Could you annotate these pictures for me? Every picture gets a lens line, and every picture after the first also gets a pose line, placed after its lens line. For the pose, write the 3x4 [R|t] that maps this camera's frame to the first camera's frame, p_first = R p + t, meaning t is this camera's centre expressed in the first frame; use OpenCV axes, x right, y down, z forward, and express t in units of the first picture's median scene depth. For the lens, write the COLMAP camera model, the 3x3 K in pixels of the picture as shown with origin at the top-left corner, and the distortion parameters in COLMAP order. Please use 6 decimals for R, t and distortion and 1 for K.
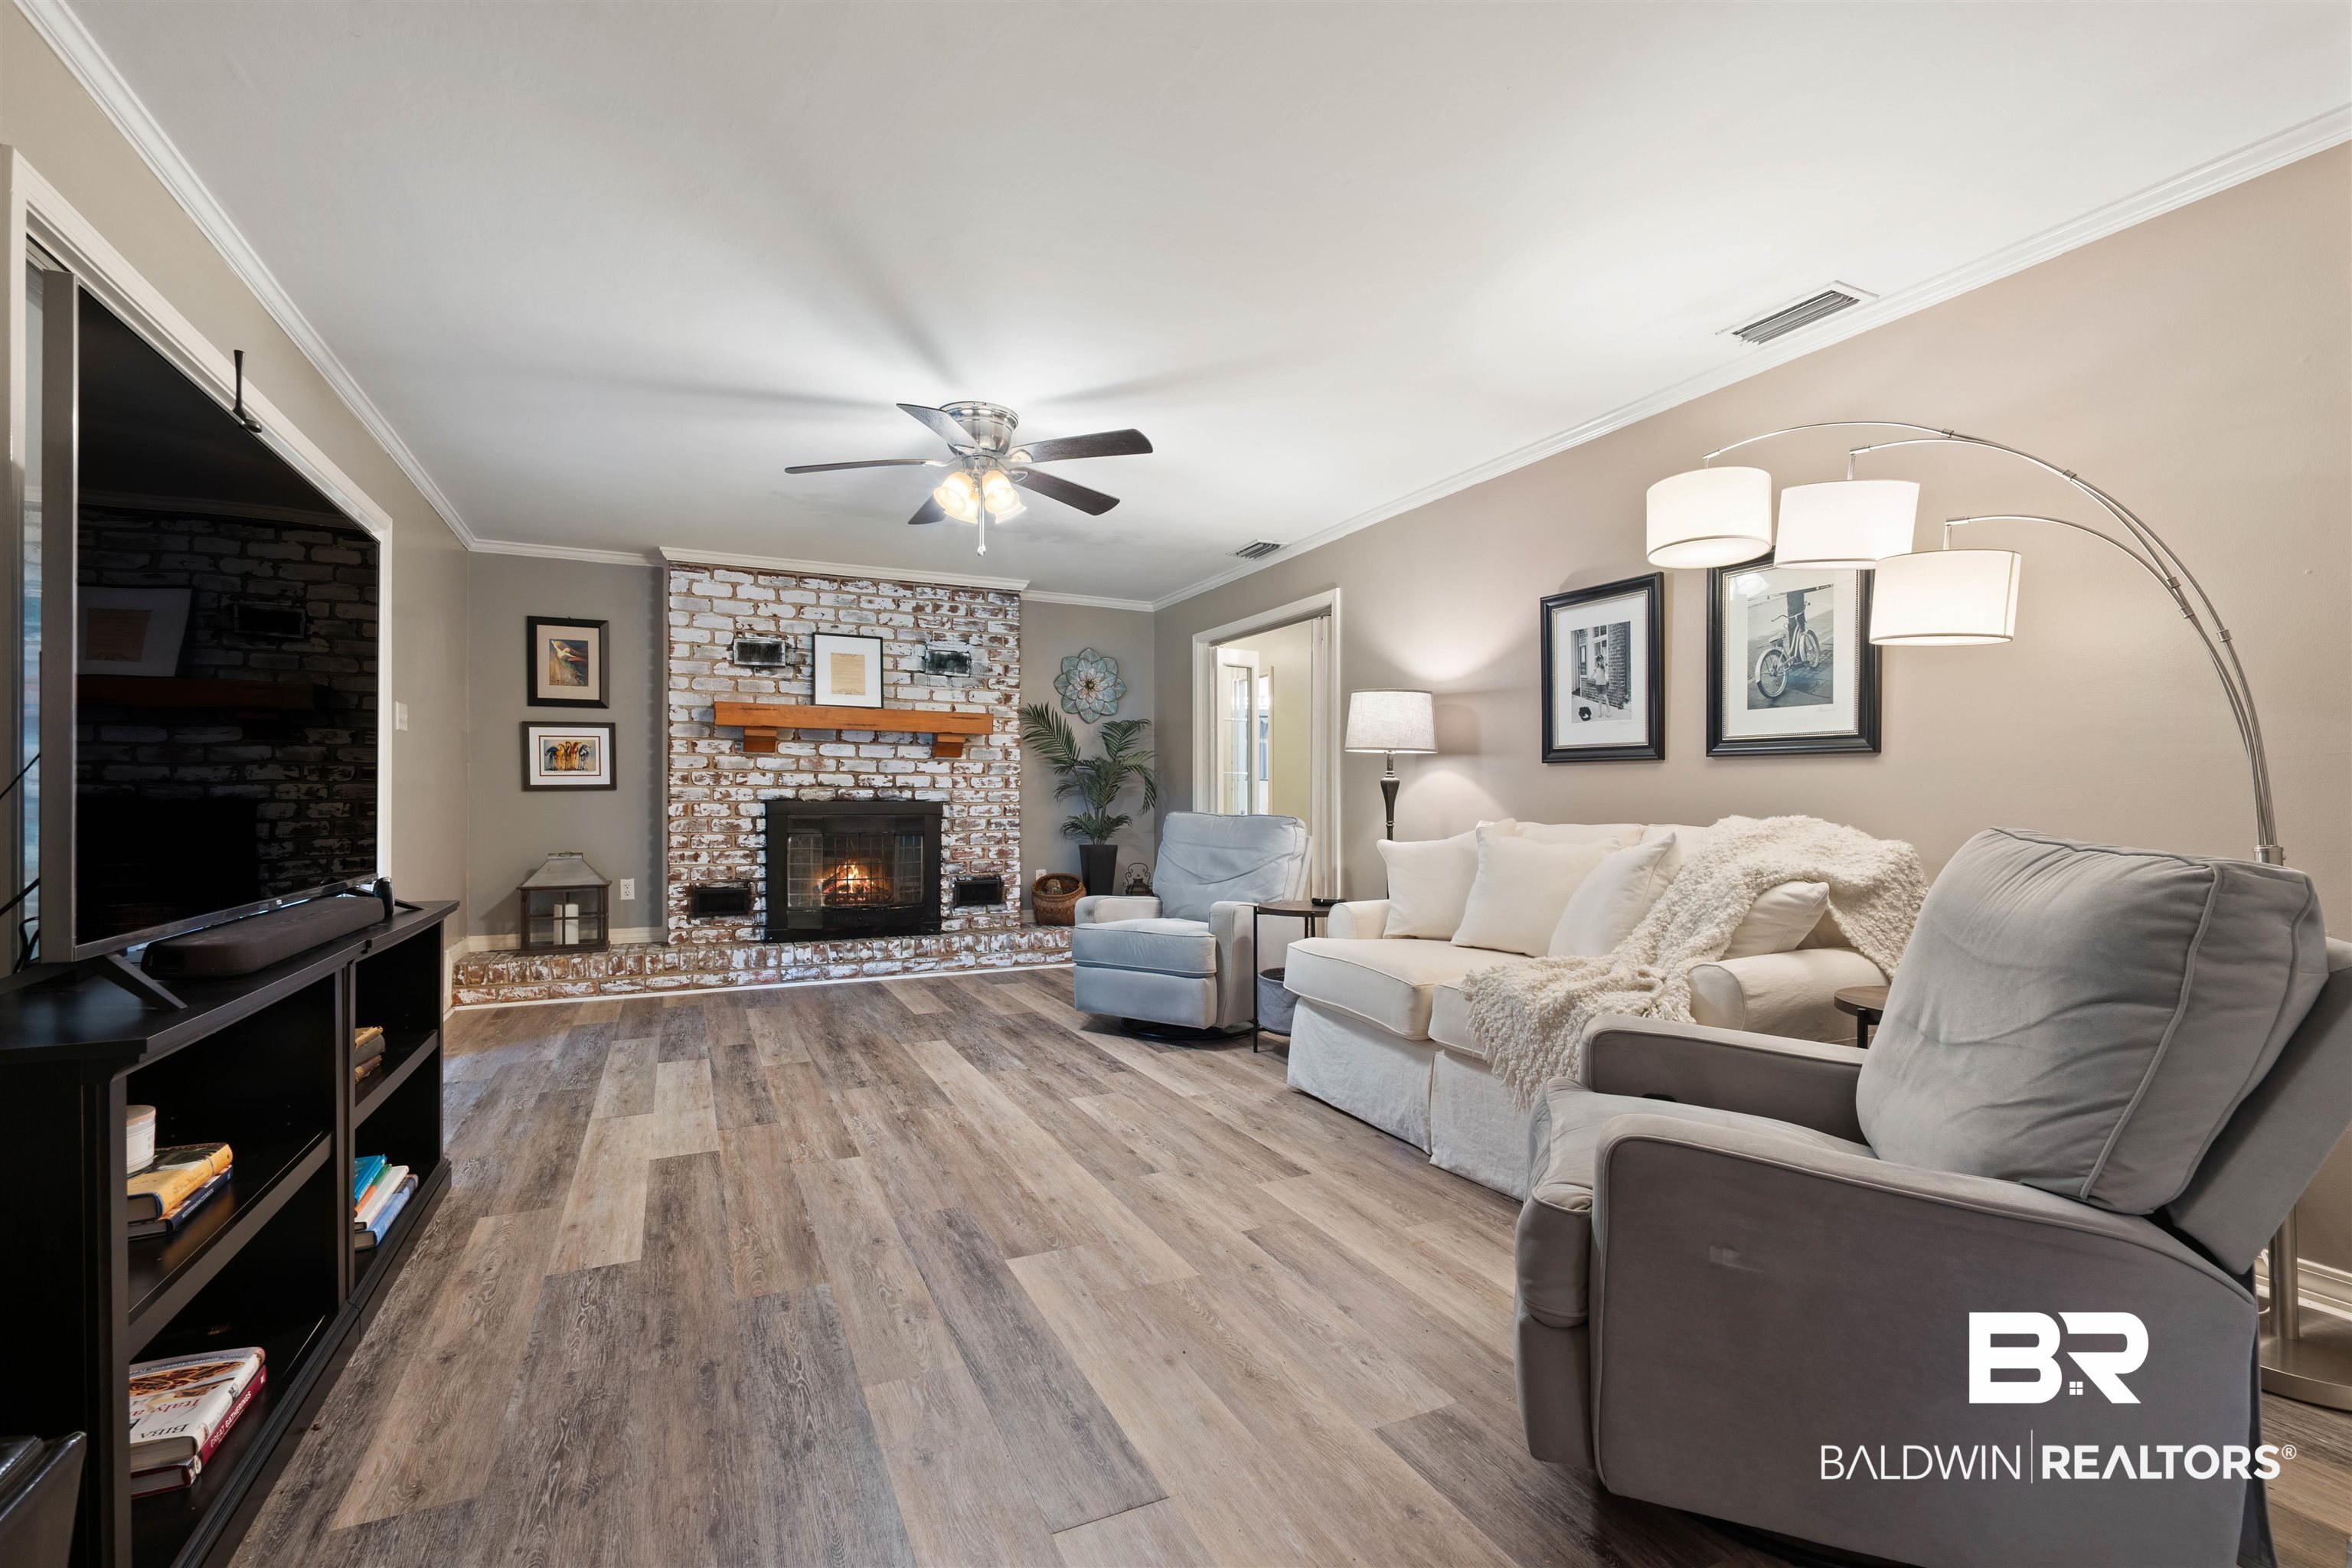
lens RADIAL K [[1036.9, 0, 1180.4], [0, 1036.9, 800.8], [0, 0, 1]] dist [-0.004582, 0.001015]
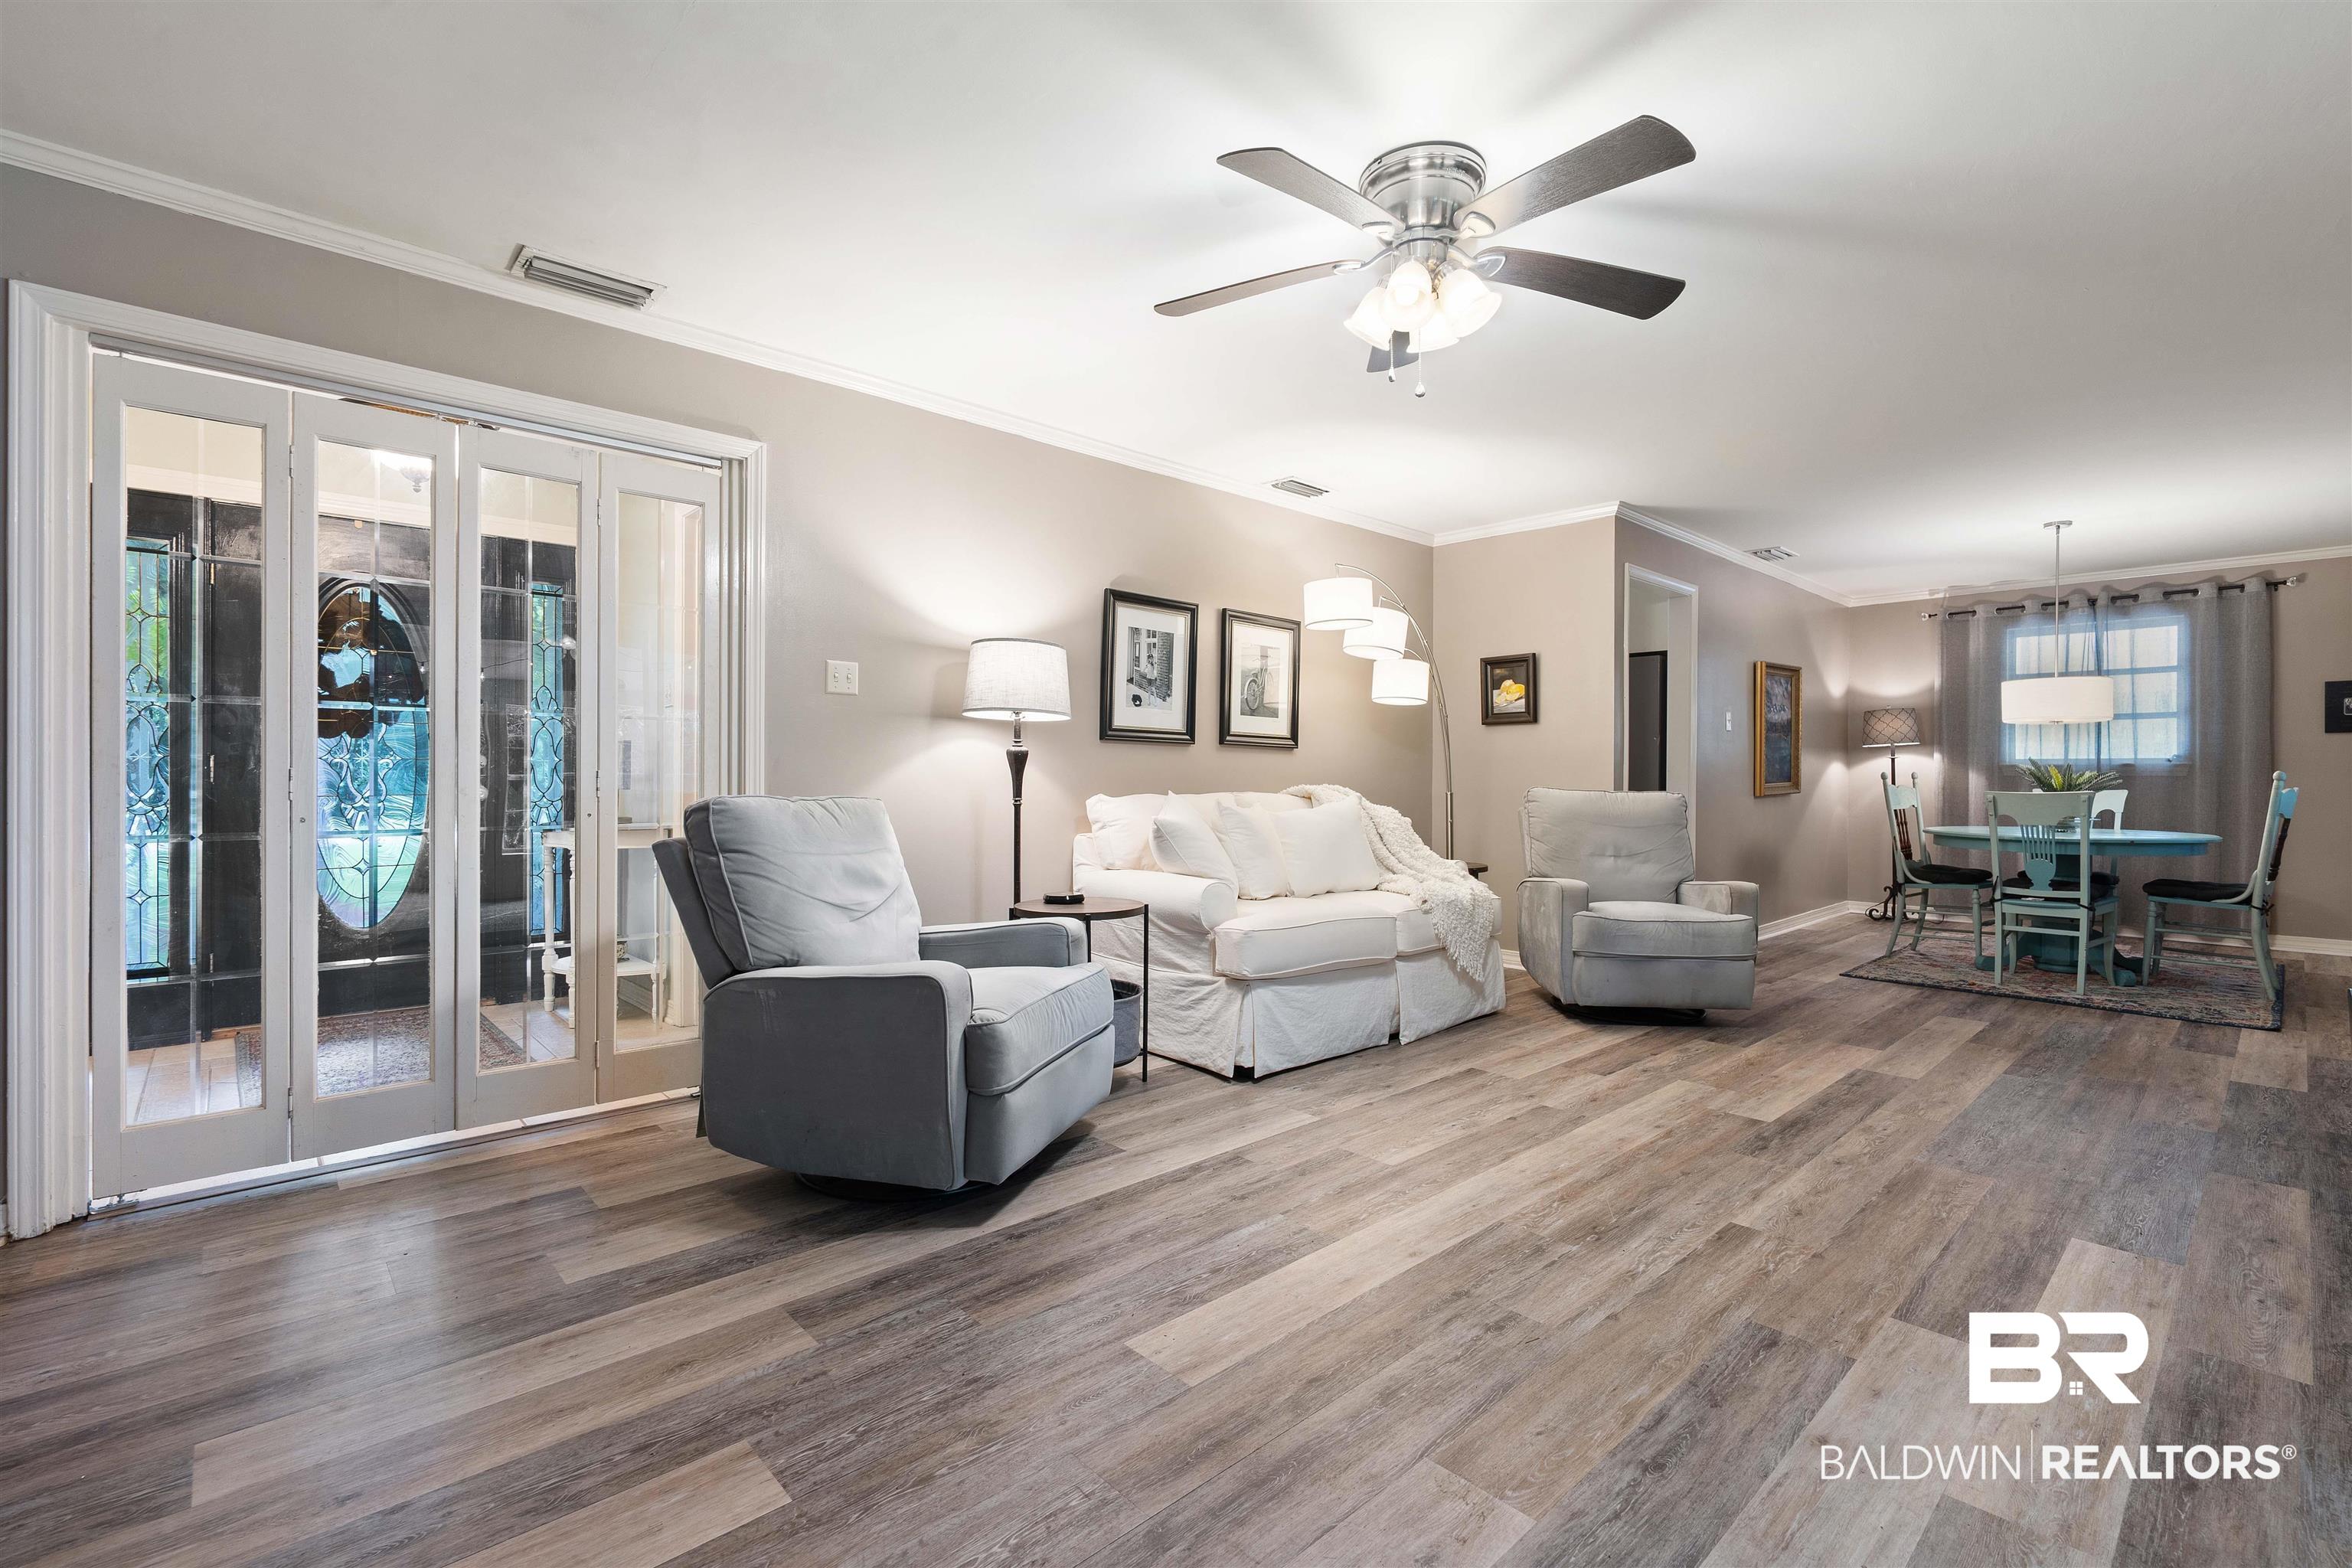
lens RADIAL K [[1036.9, 0, 1187.8], [0, 1036.9, 778.8], [0, 0, 1]] dist [-0.004582, 0.001015]
pose [[-0.294078, -0.005033, 0.955768, -0.499751], [-0.006015, 0.999976, 0.003415, -0.000016], [-0.955763, -0.004745, -0.294101, 0.863277]]
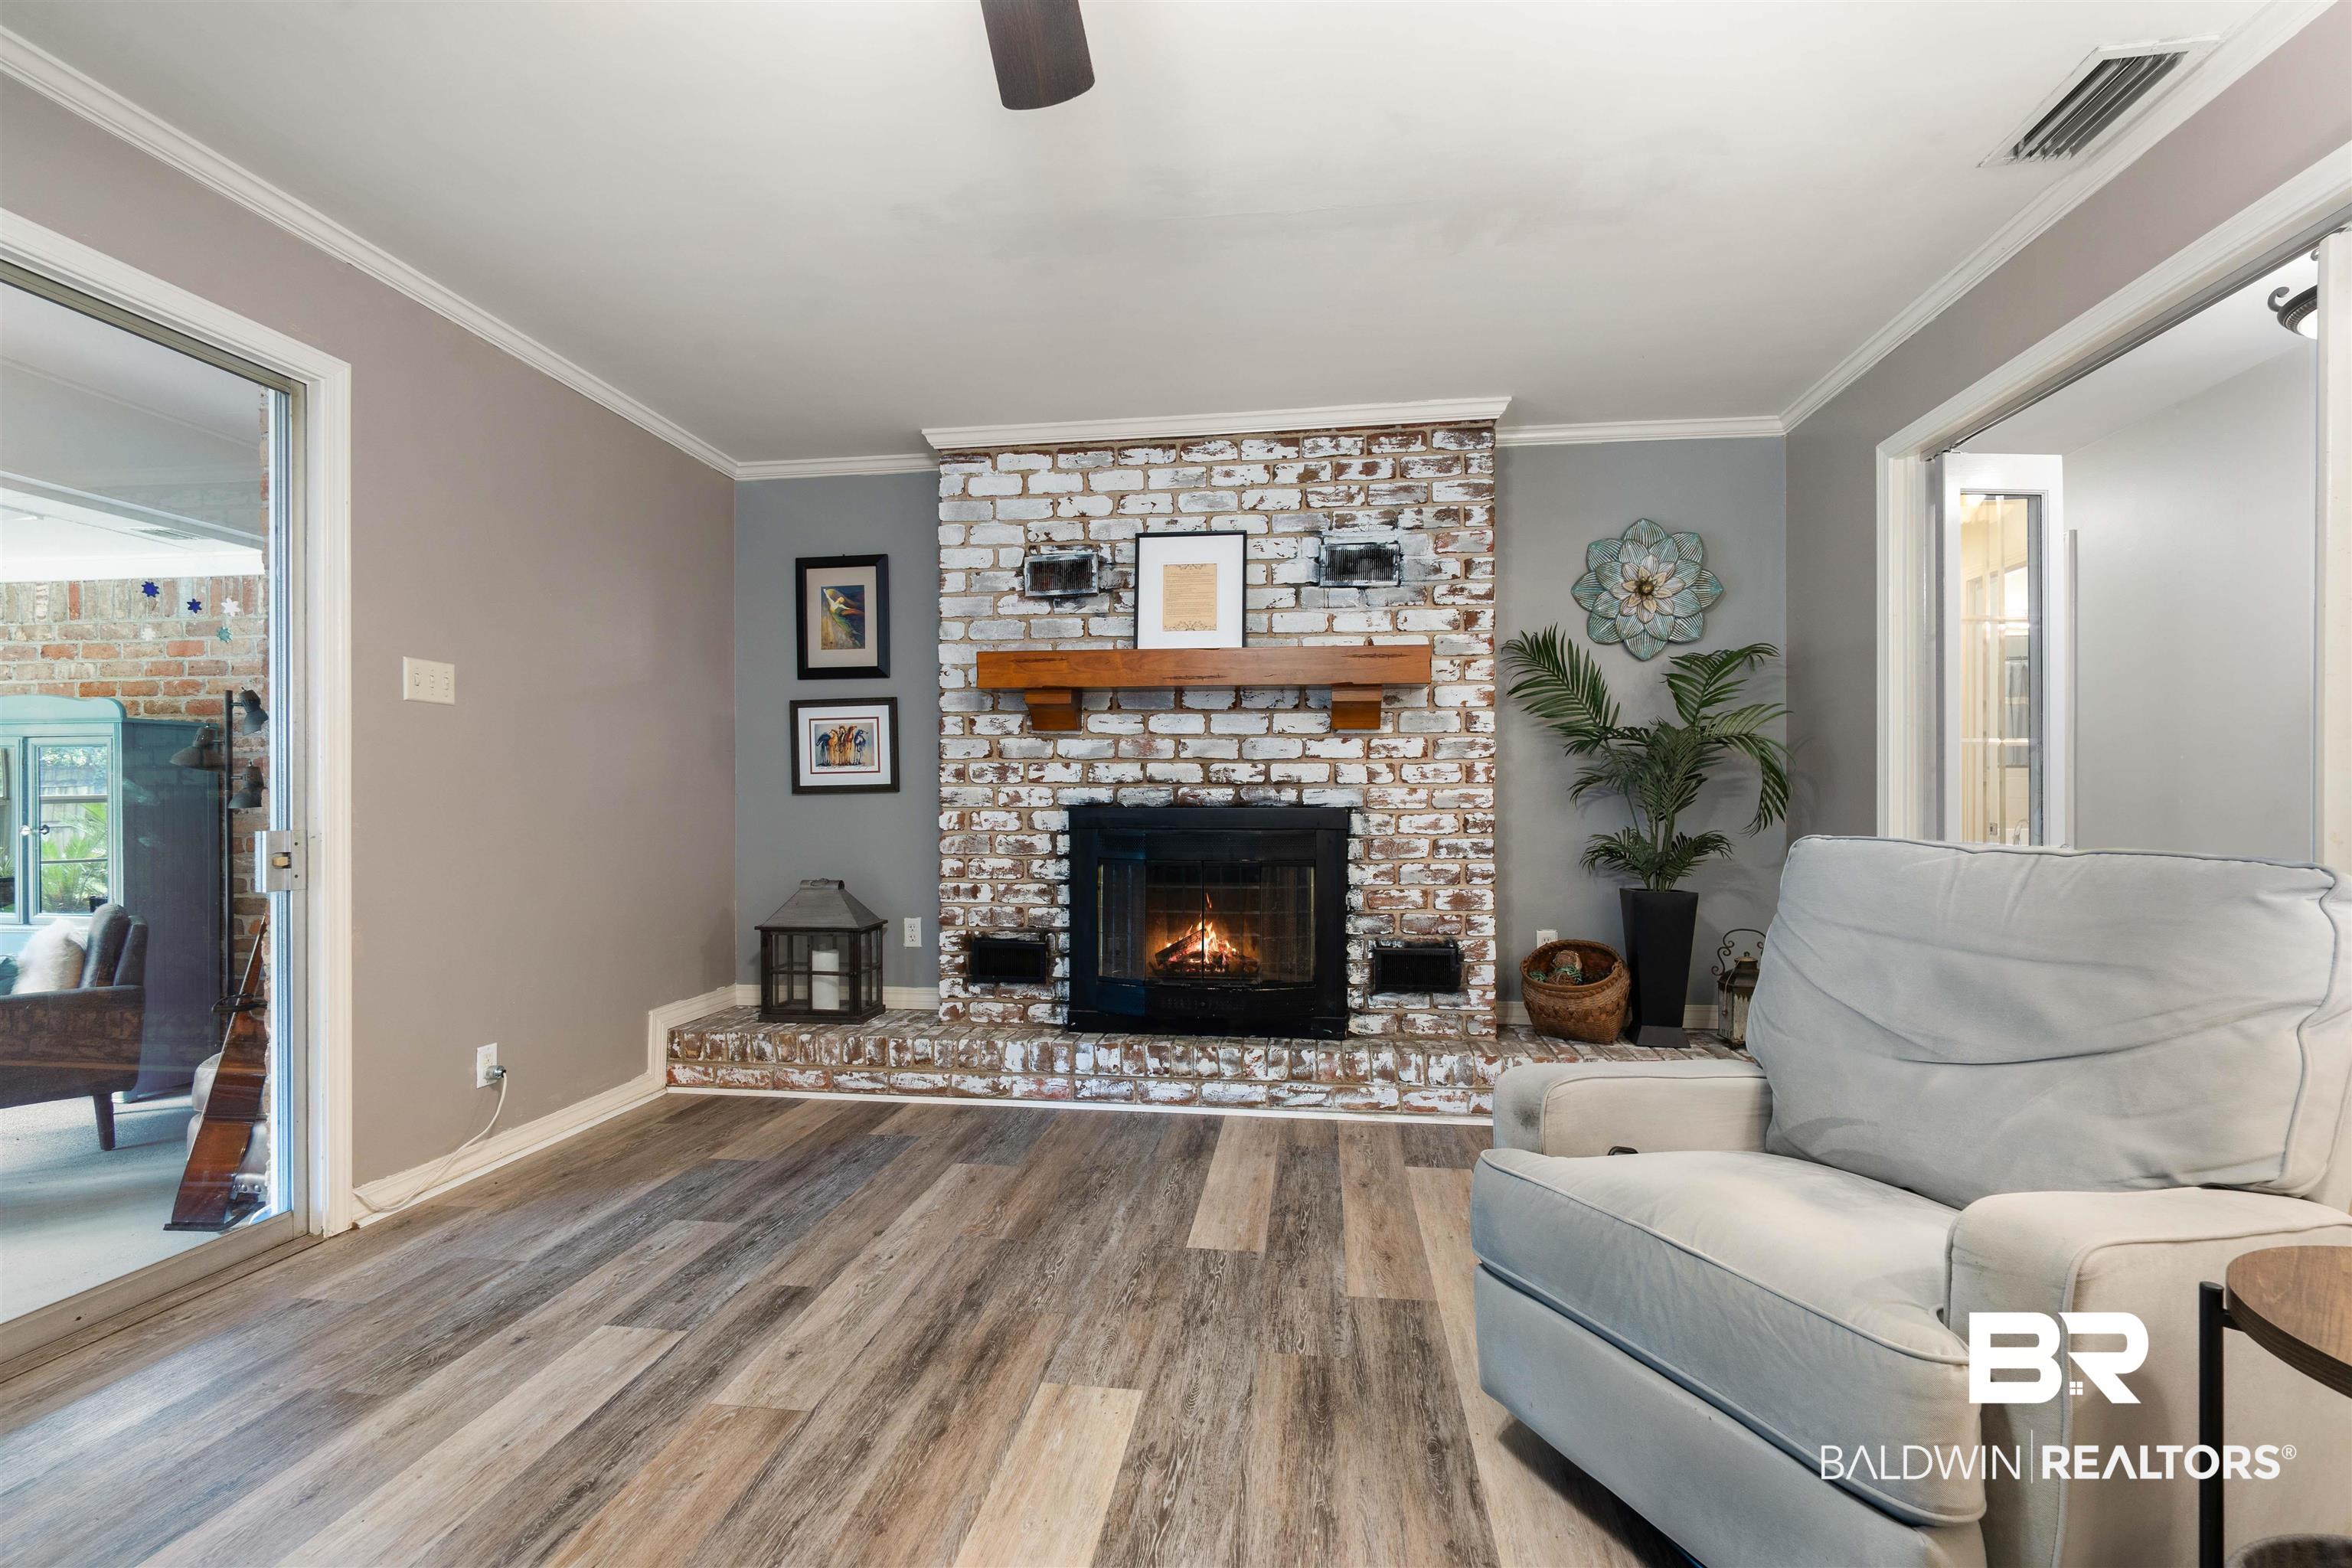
lens RADIAL K [[1036.9, 0, 1179.9], [0, 1036.9, 808.4], [0, 0, 1]] dist [-0.004582, 0.001015]
pose [[0.834618, -0.000785, -0.550828, 0.008055], [0.002274, 0.999995, 0.002021, -0.000175], [0.550824, -0.002939, 0.834616, 0.523302]]
